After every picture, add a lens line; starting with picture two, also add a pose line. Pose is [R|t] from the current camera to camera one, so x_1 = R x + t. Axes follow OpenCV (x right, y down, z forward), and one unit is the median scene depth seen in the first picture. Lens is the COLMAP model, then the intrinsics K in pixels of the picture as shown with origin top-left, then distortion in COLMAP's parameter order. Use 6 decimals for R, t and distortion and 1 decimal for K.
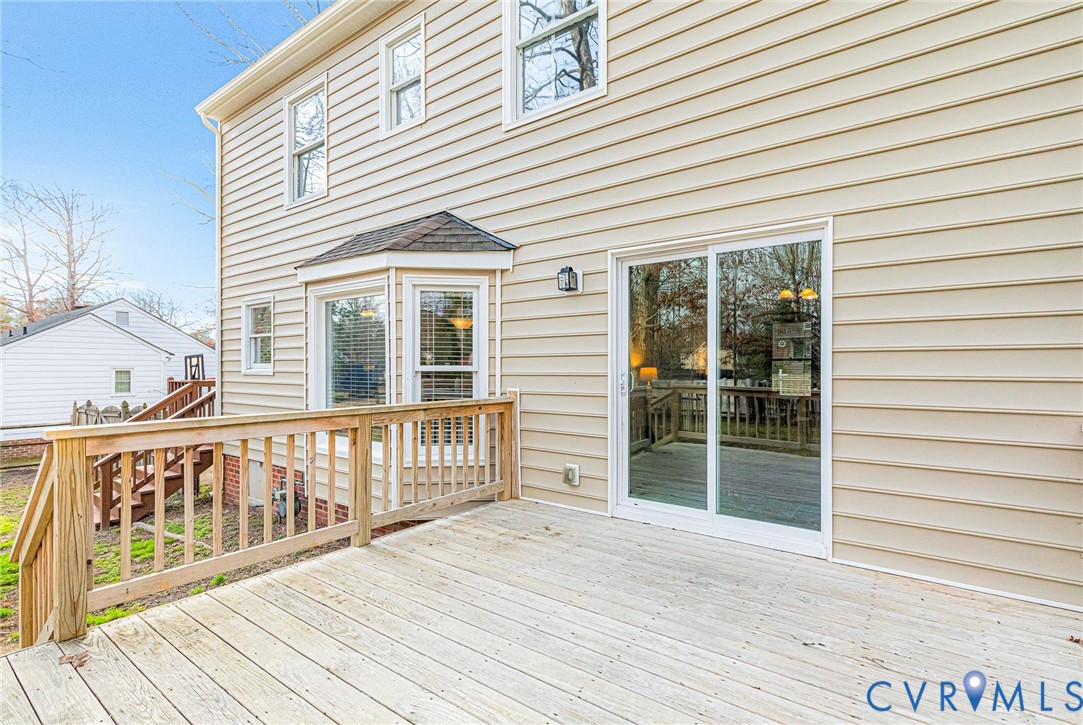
lens RADIAL K [[504.4, 0, 541.5], [0, 504.4, 362.5], [0, 0, 1]] dist [-0.000406, -0.000100]
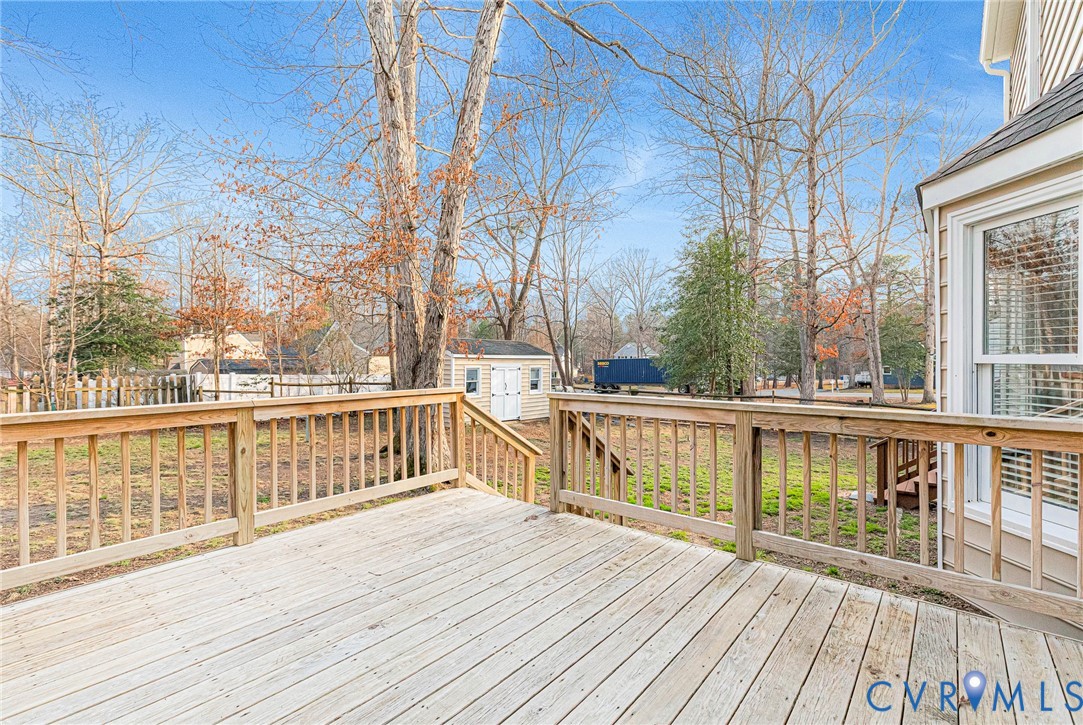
lens RADIAL K [[504.4, 0, 541.5], [0, 504.4, 362.5], [0, 0, 1]] dist [-0.000406, -0.000100]
pose [[-0.051130, 0.011448, -0.998626, 0.393048], [0.009865, 0.999891, 0.010957, 0.004452], [0.998643, -0.009292, -0.051237, 0.507541]]
